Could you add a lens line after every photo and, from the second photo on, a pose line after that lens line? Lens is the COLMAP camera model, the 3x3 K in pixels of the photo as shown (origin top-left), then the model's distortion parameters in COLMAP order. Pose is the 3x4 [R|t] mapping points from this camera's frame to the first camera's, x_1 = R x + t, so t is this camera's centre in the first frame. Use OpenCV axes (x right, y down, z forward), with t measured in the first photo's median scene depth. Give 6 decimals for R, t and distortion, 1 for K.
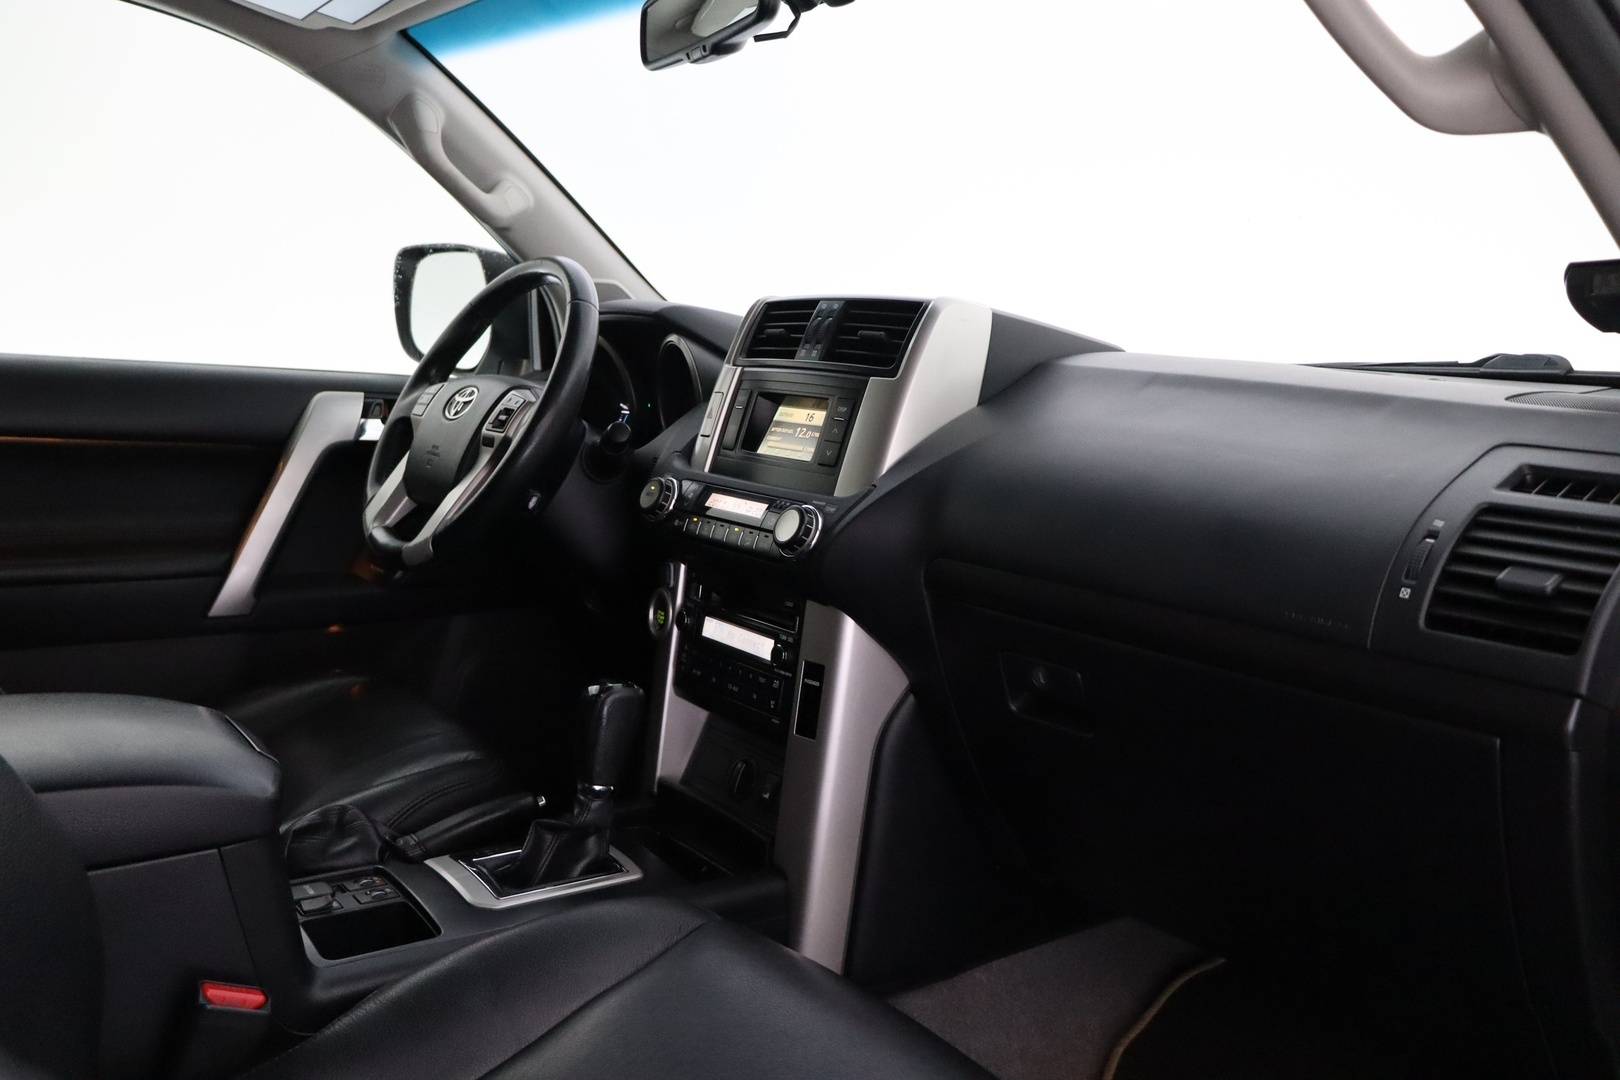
lens RADIAL K [[1350.3, 0, 810.0], [0, 1350.3, 540.0], [0, 0, 1]] dist [-0.114081, -0.000879]
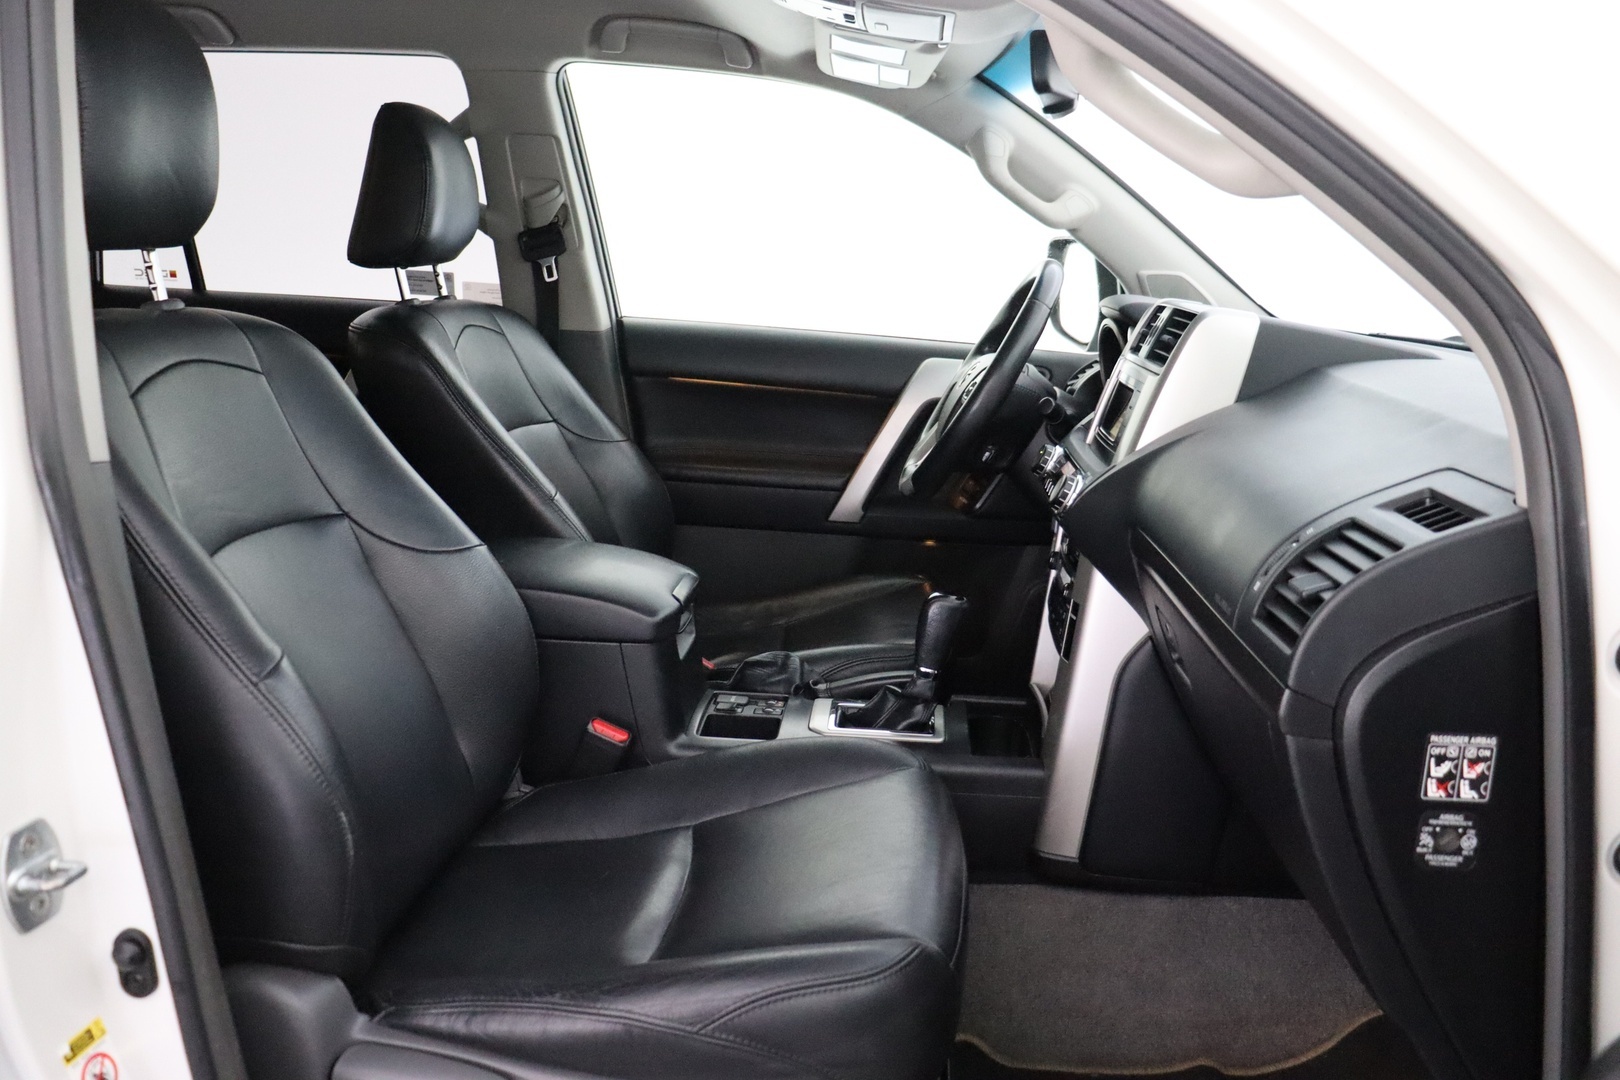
lens RADIAL K [[1350.3, 0, 810.0], [0, 1350.3, 540.0], [0, 0, 1]] dist [-0.114081, -0.000879]
pose [[0.756264, 0.123402, -0.642523, 0.580452], [-0.099225, 0.992325, 0.073794, -0.030856], [0.646698, 0.007946, 0.762705, -0.101635]]
